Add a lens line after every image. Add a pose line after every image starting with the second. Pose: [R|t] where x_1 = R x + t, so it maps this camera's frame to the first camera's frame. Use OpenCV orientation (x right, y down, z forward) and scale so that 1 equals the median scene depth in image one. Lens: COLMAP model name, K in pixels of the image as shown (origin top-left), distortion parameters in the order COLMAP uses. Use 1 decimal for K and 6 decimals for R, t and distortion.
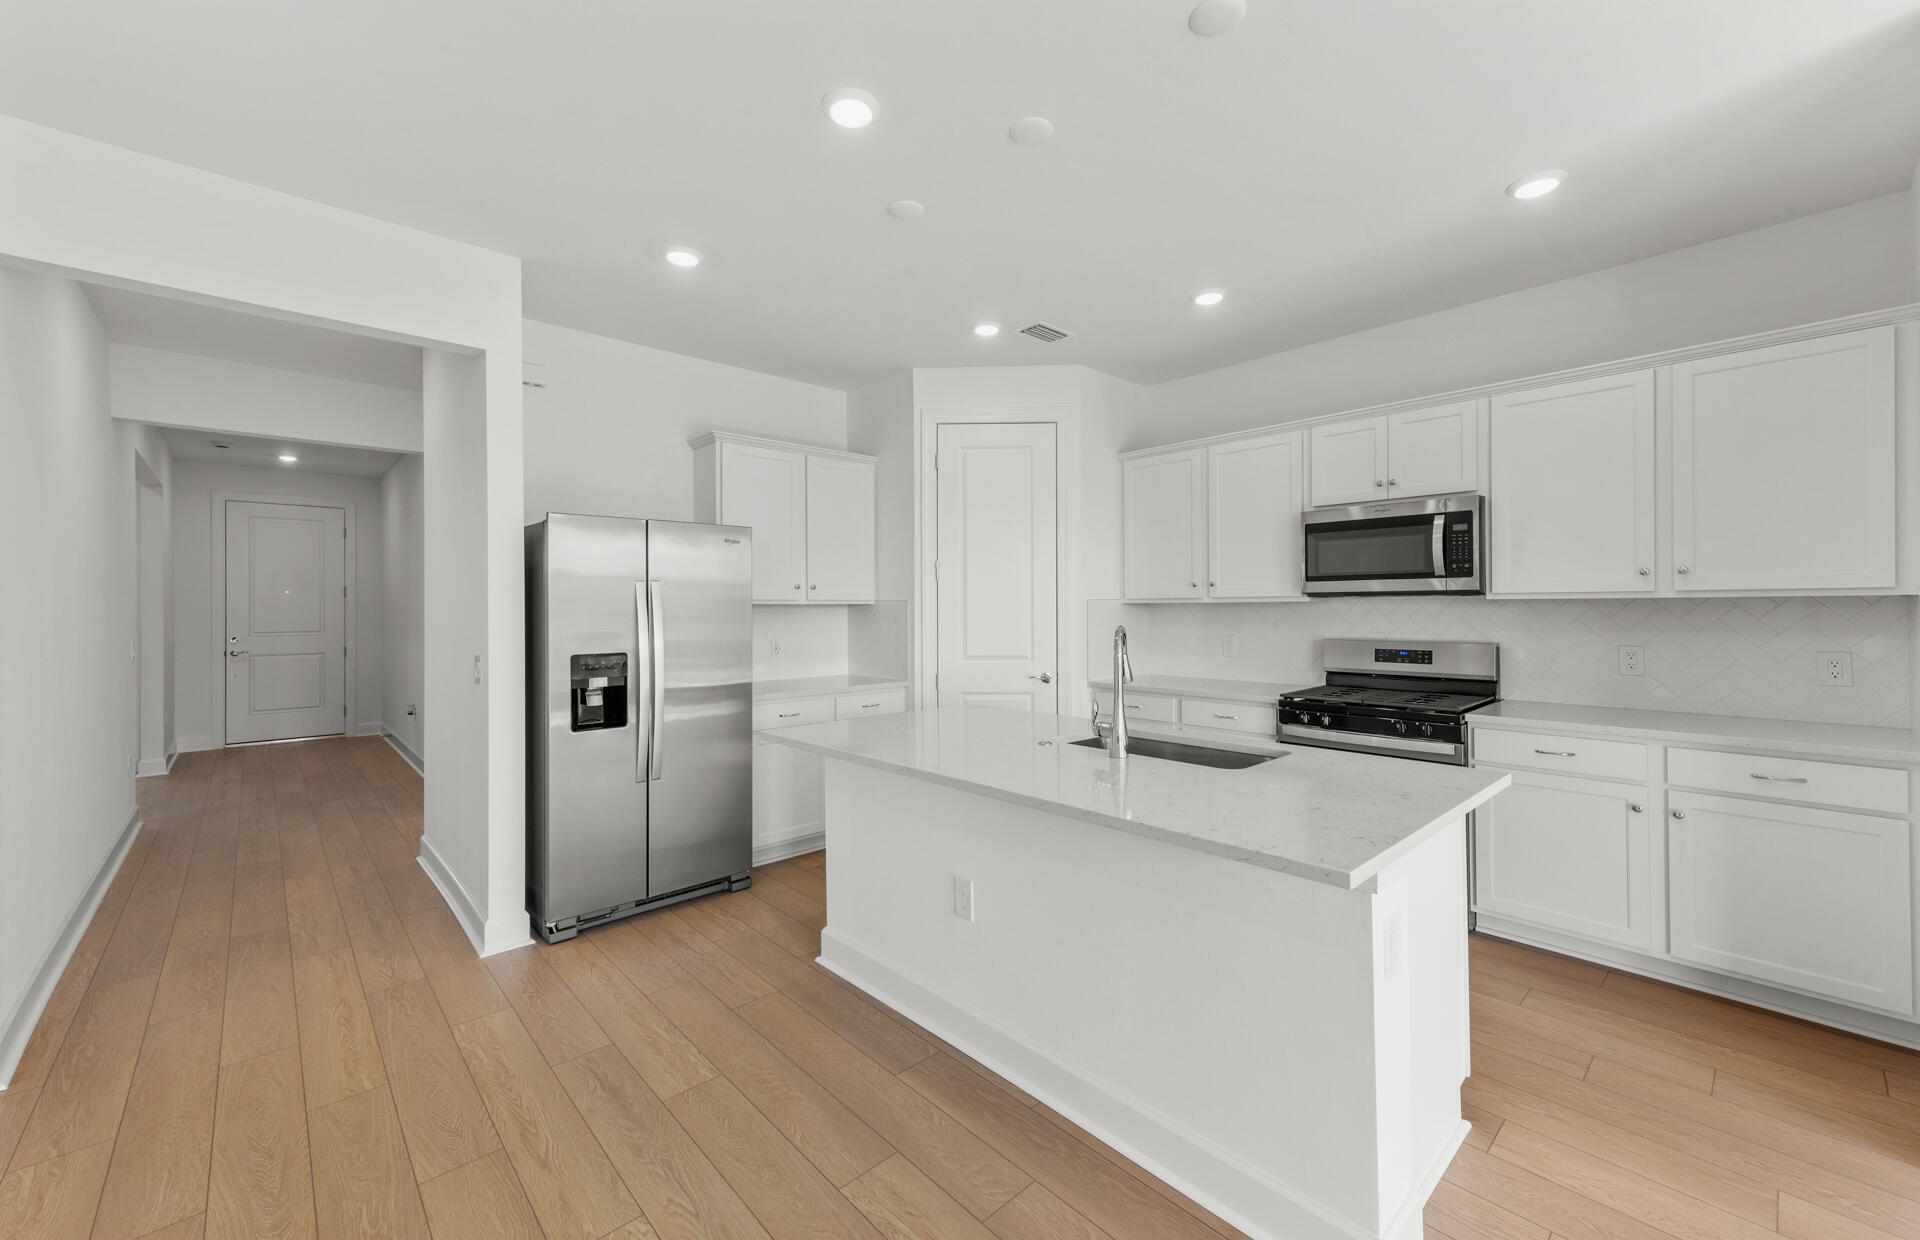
lens RADIAL K [[759.7, 0, 957.5], [0, 759.7, 600.2], [0, 0, 1]] dist [0.009472, 0.000372]
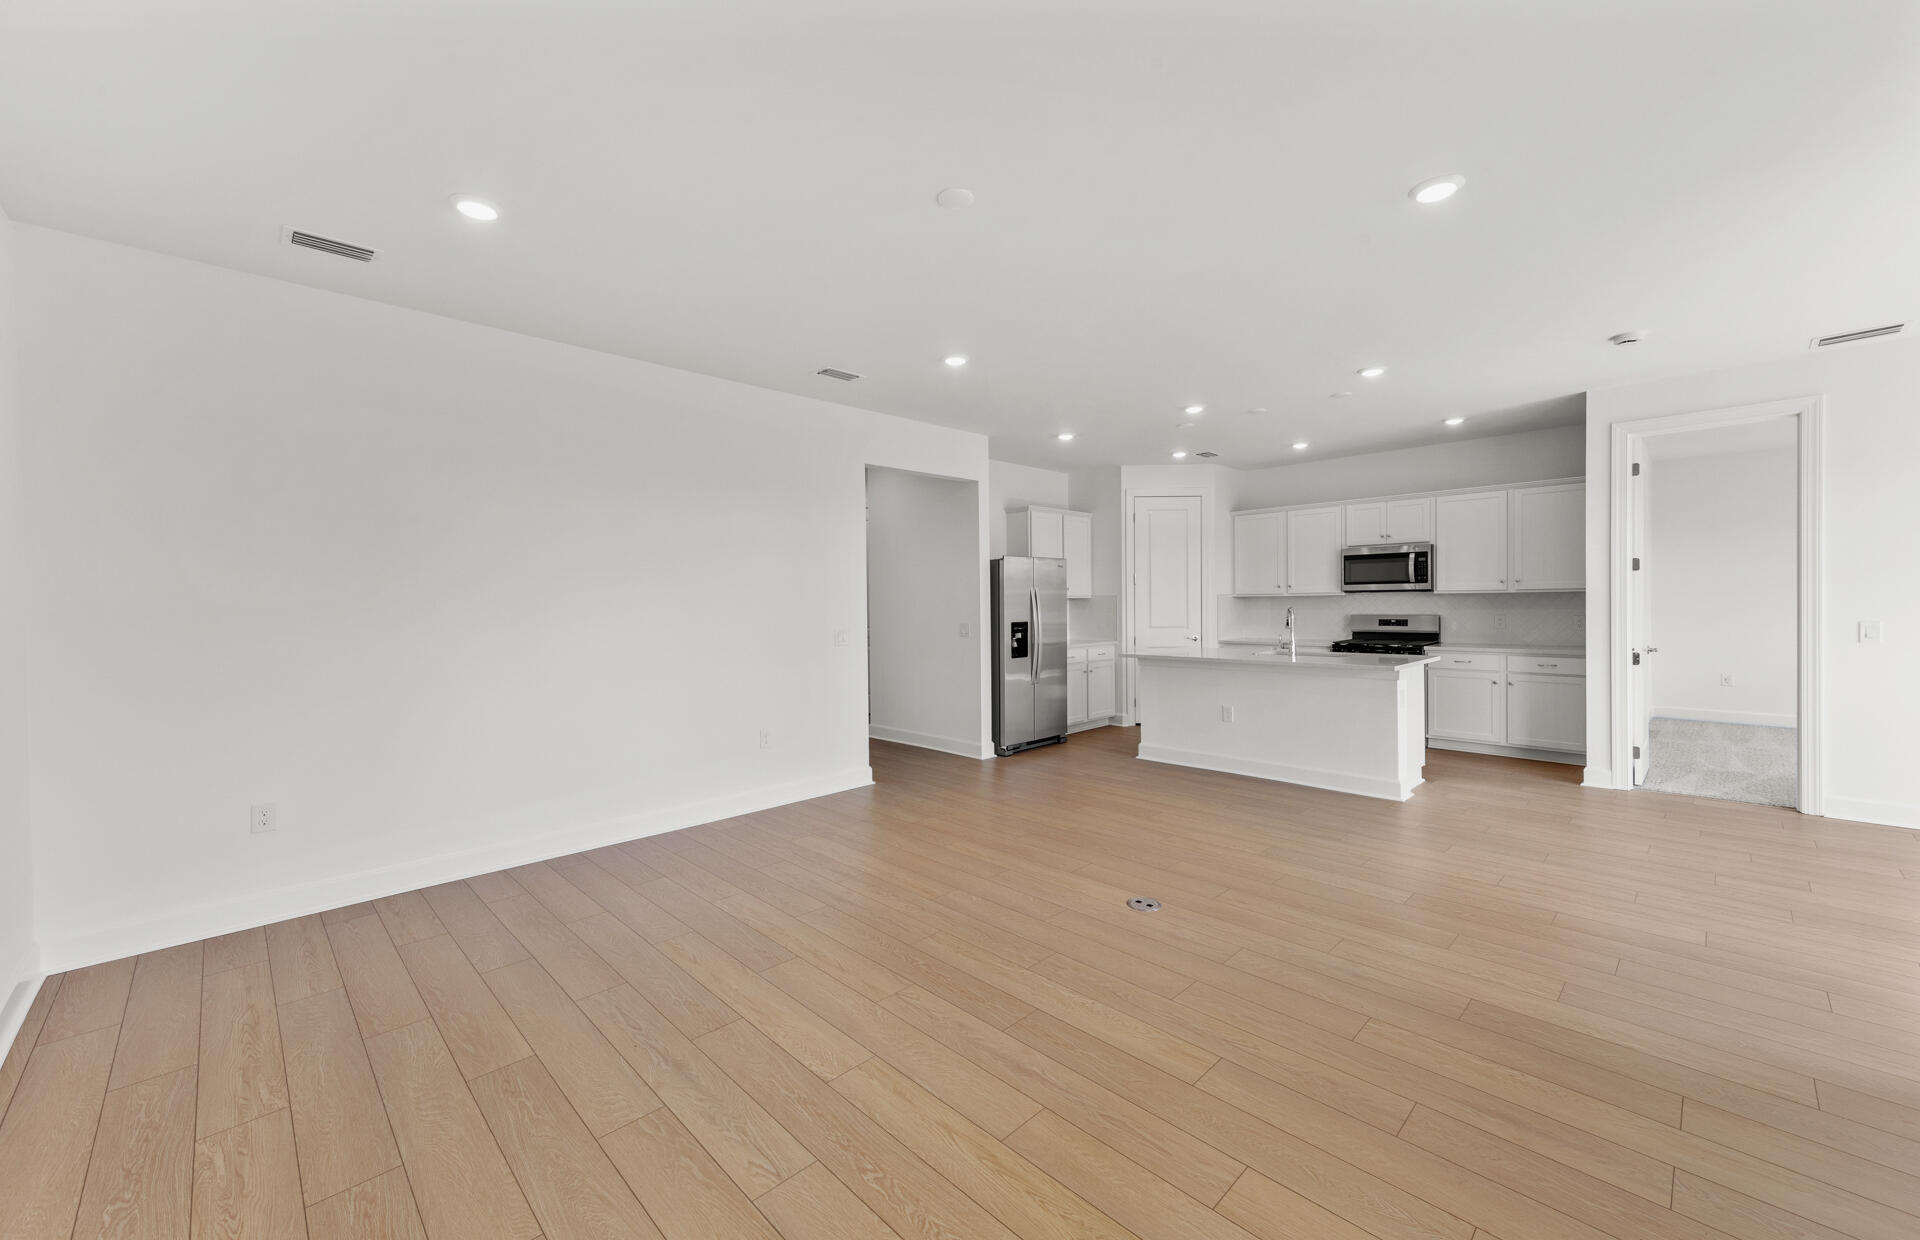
lens RADIAL K [[747.0, 0, 959.8], [0, 747.0, 609.7], [0, 0, 1]] dist [0.012695, 0.000030]
pose [[0.999329, -0.005707, 0.036183, -0.605792], [0.005079, 0.999835, 0.017429, 0.000322], [-0.036276, -0.017234, 0.999193, -0.898245]]
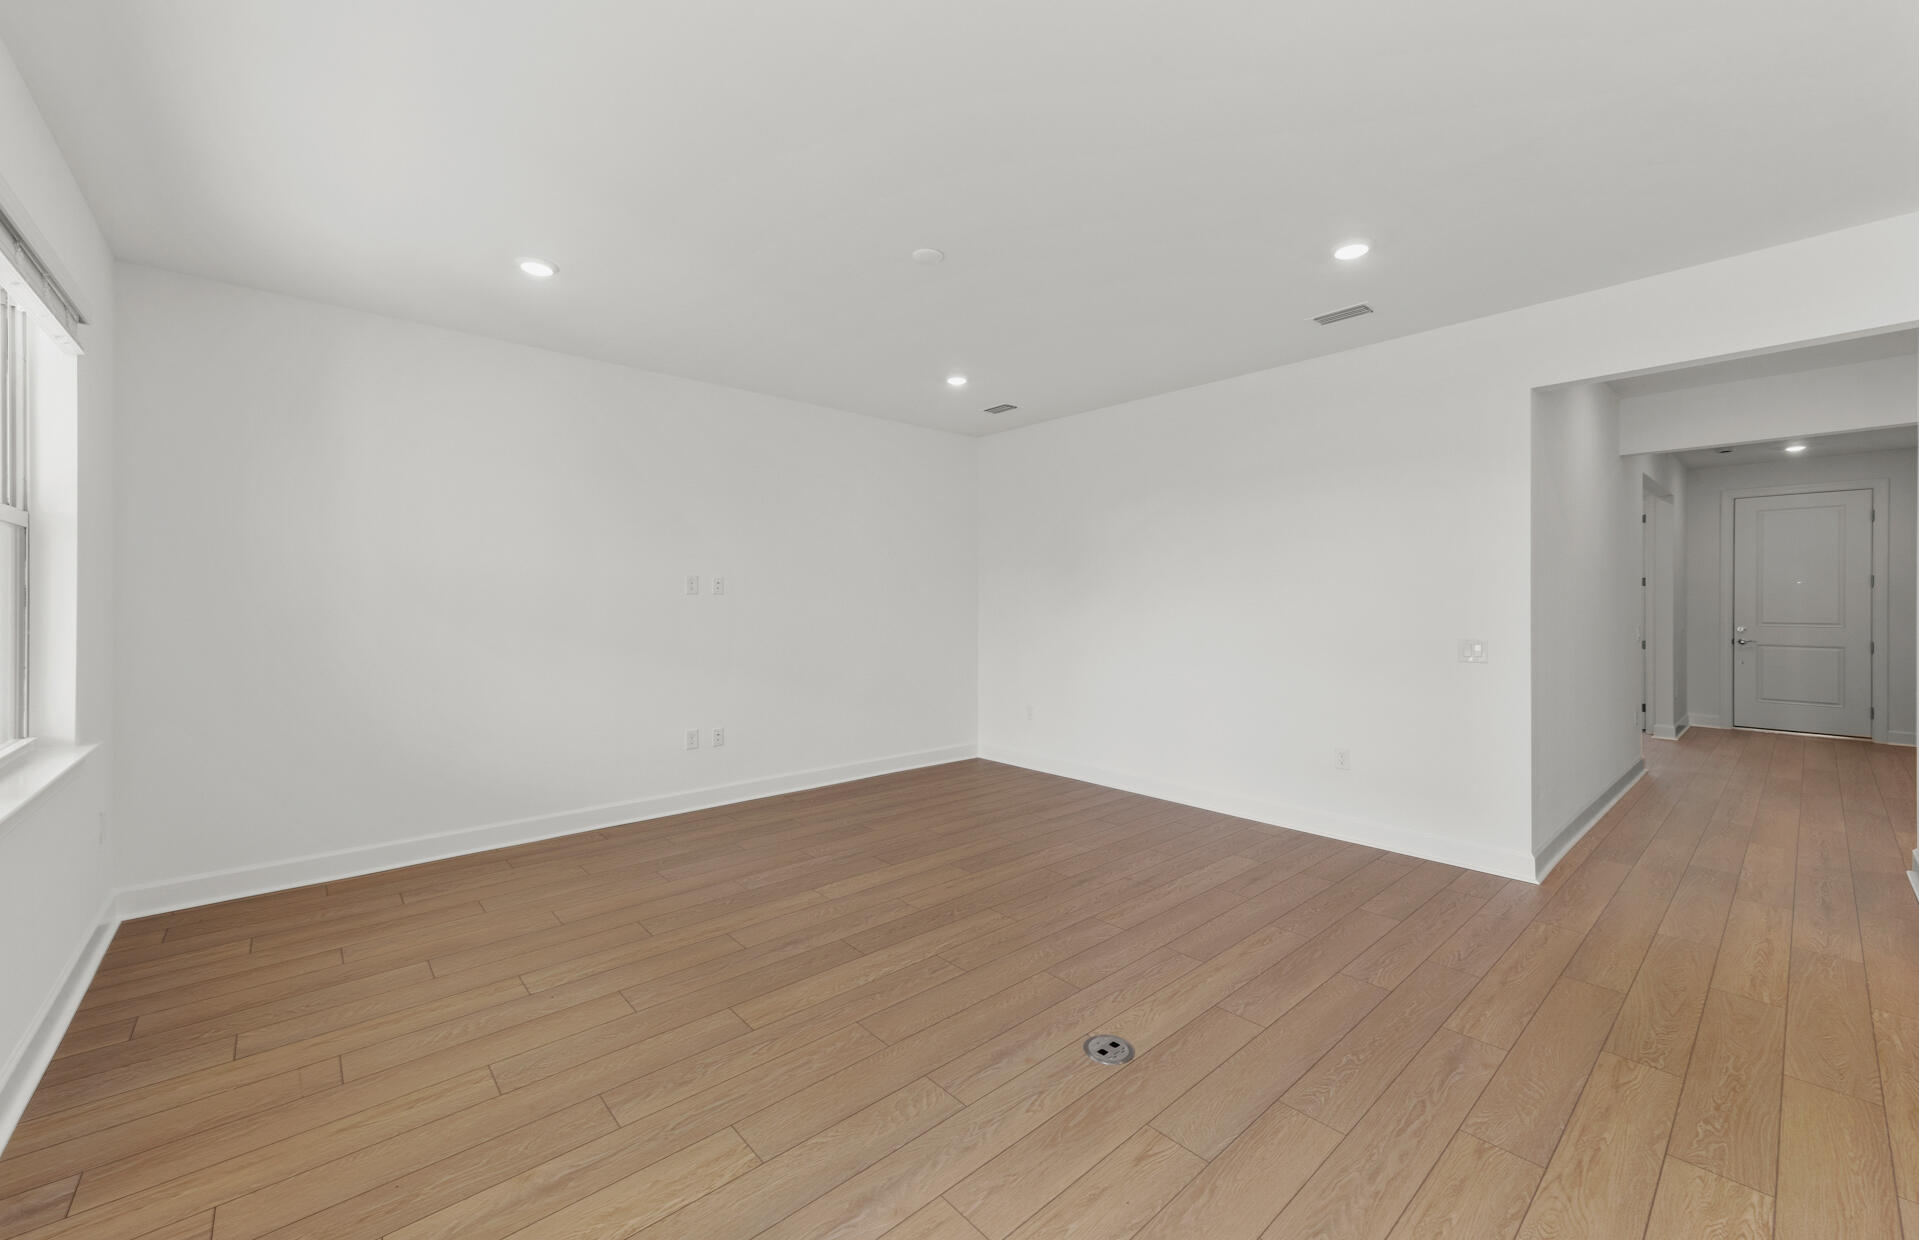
lens RADIAL K [[746.6, 0, 959.3], [0, 746.6, 609.7], [0, 0, 1]] dist [0.012695, 0.000030]
pose [[-0.016808, 0.015812, -0.999734, 0.246814], [0.008331, 0.999842, 0.015673, -0.001517], [0.999824, -0.008066, -0.016937, -0.133776]]
